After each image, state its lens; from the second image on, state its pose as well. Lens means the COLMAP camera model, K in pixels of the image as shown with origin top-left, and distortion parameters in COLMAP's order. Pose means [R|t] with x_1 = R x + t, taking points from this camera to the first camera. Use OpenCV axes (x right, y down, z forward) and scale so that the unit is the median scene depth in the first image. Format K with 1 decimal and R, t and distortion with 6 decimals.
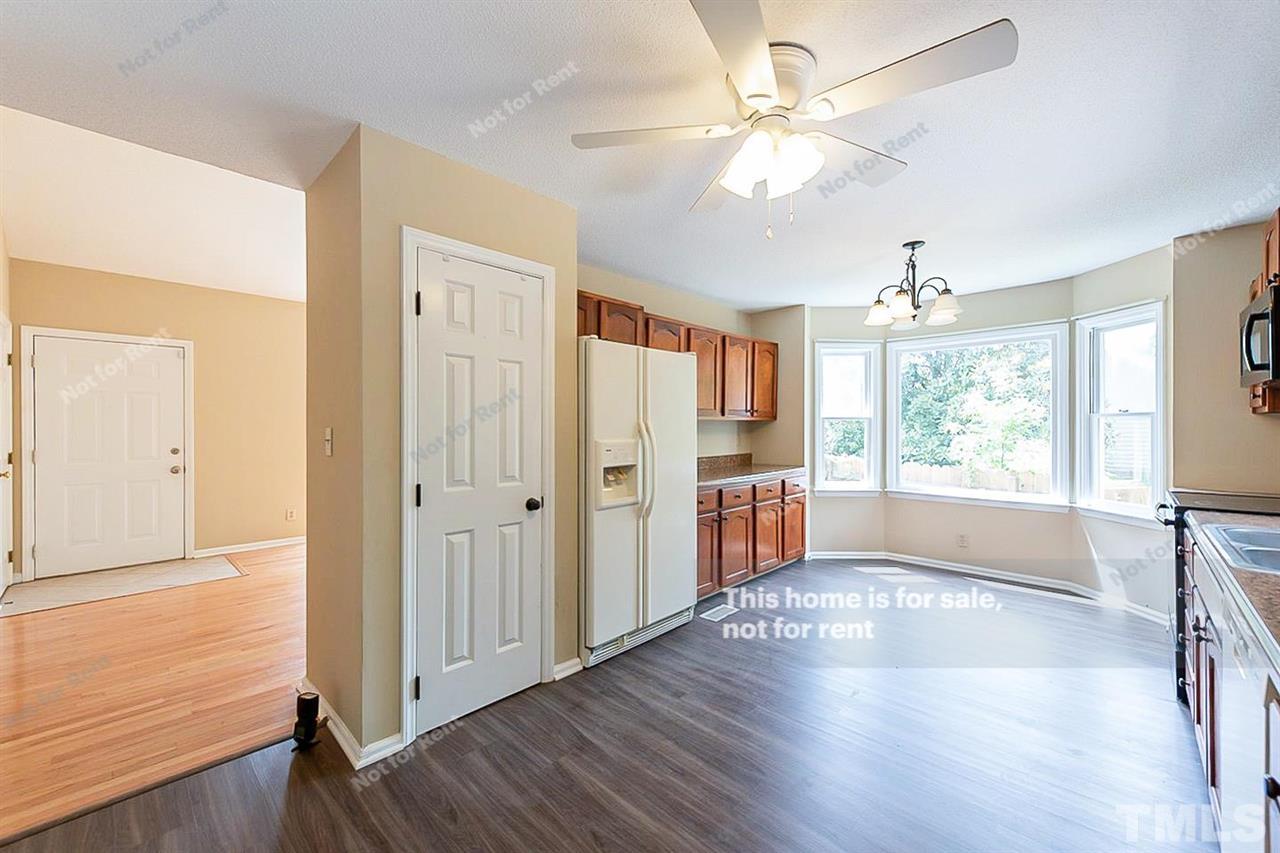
lens RADIAL K [[507.4, 0, 644.0], [0, 507.4, 424.6], [0, 0, 1]] dist [0.013401, -0.003319]
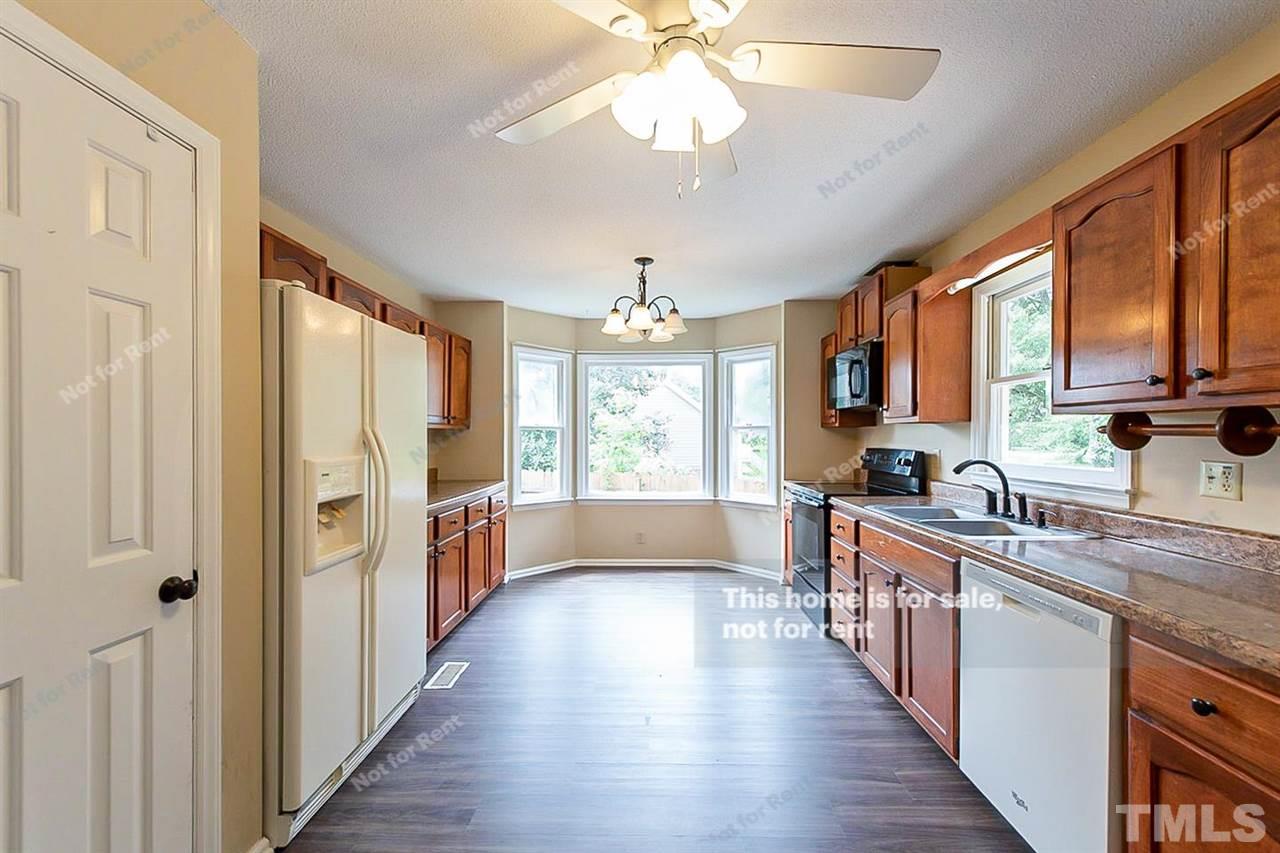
lens RADIAL K [[507.4, 0, 644.7], [0, 507.4, 436.8], [0, 0, 1]] dist [0.013401, -0.003319]
pose [[0.732673, -0.000127, 0.680580, -0.149648], [-0.003145, 0.999989, 0.003572, 0.001246], [-0.680573, -0.004757, 0.732665, 0.205544]]
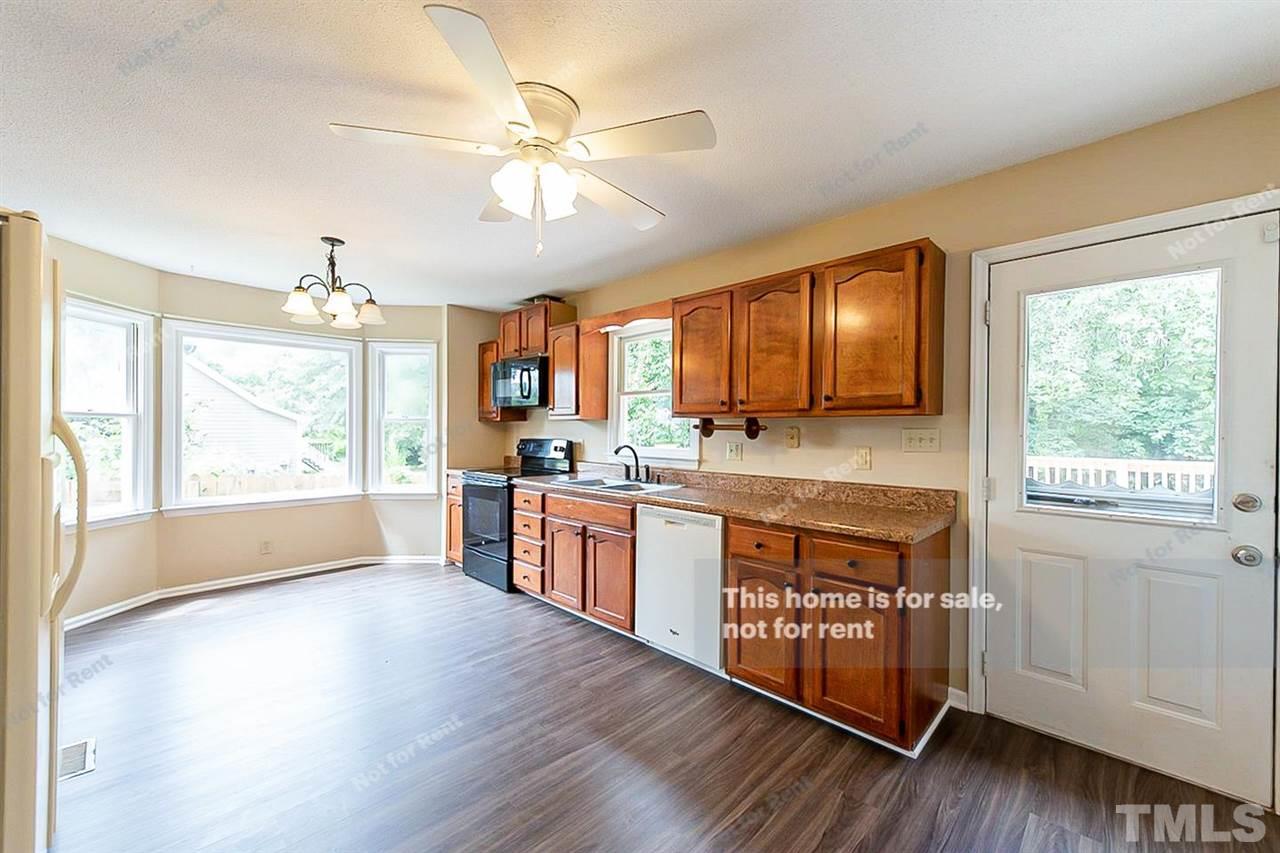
lens RADIAL K [[507.4, 0, 642.6], [0, 507.4, 432.3], [0, 0, 1]] dist [0.013401, -0.003319]
pose [[0.002218, -0.004640, 0.999987, -0.382801], [-0.009864, 0.999940, 0.004662, 0.001353], [-0.999949, -0.009874, 0.002172, 0.346290]]
